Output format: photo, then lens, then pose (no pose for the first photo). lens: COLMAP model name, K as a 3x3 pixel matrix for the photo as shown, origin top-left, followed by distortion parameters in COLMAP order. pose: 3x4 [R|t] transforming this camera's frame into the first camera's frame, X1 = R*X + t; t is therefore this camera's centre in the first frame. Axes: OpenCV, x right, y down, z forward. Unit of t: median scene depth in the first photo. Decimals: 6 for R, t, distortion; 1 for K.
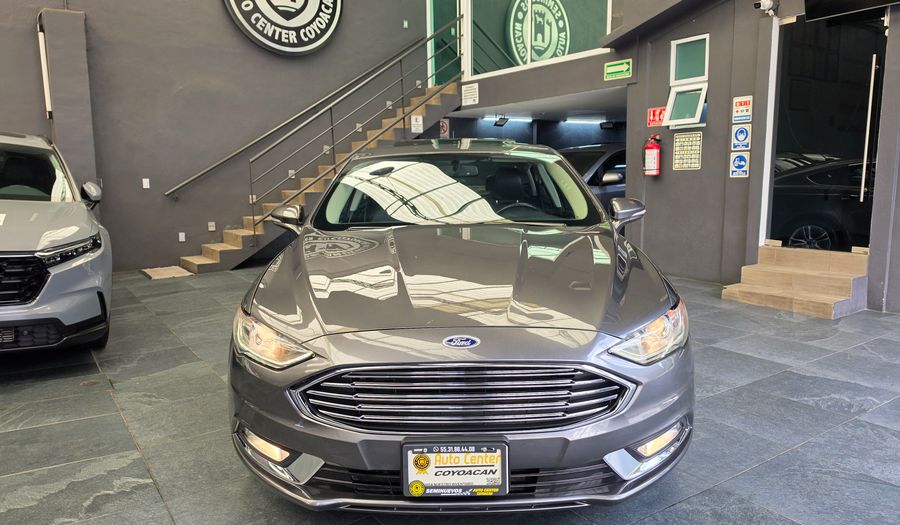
lens RADIAL K [[637.8, 0, 448.0], [0, 637.8, 265.6], [0, 0, 1]] dist [0.064257, -0.088354]
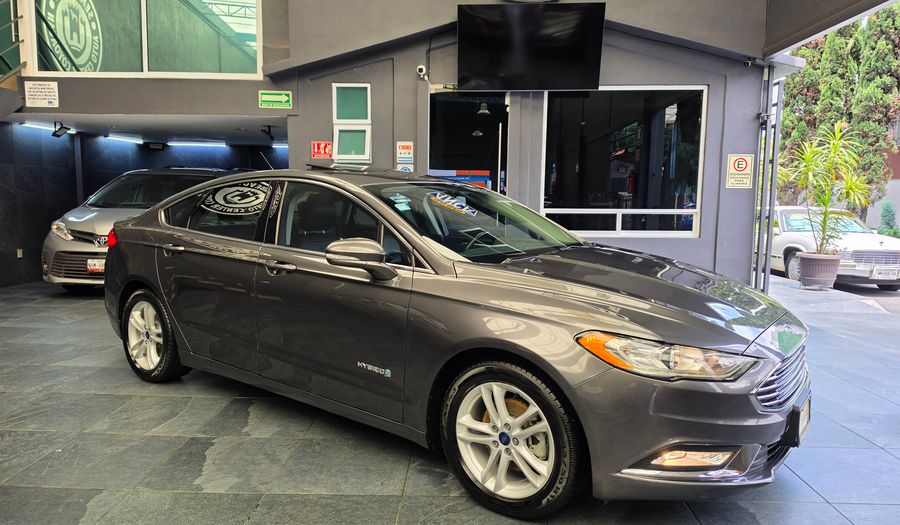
lens RADIAL K [[631.9, 0, 450.0], [0, 631.9, 262.5], [0, 0, 1]] dist [0.101617, -0.149827]
pose [[0.599570, -0.056574, 0.798320, -0.411172], [0.091495, 0.995804, 0.001852, -0.025383], [-0.795075, 0.071932, 0.602231, 0.199182]]
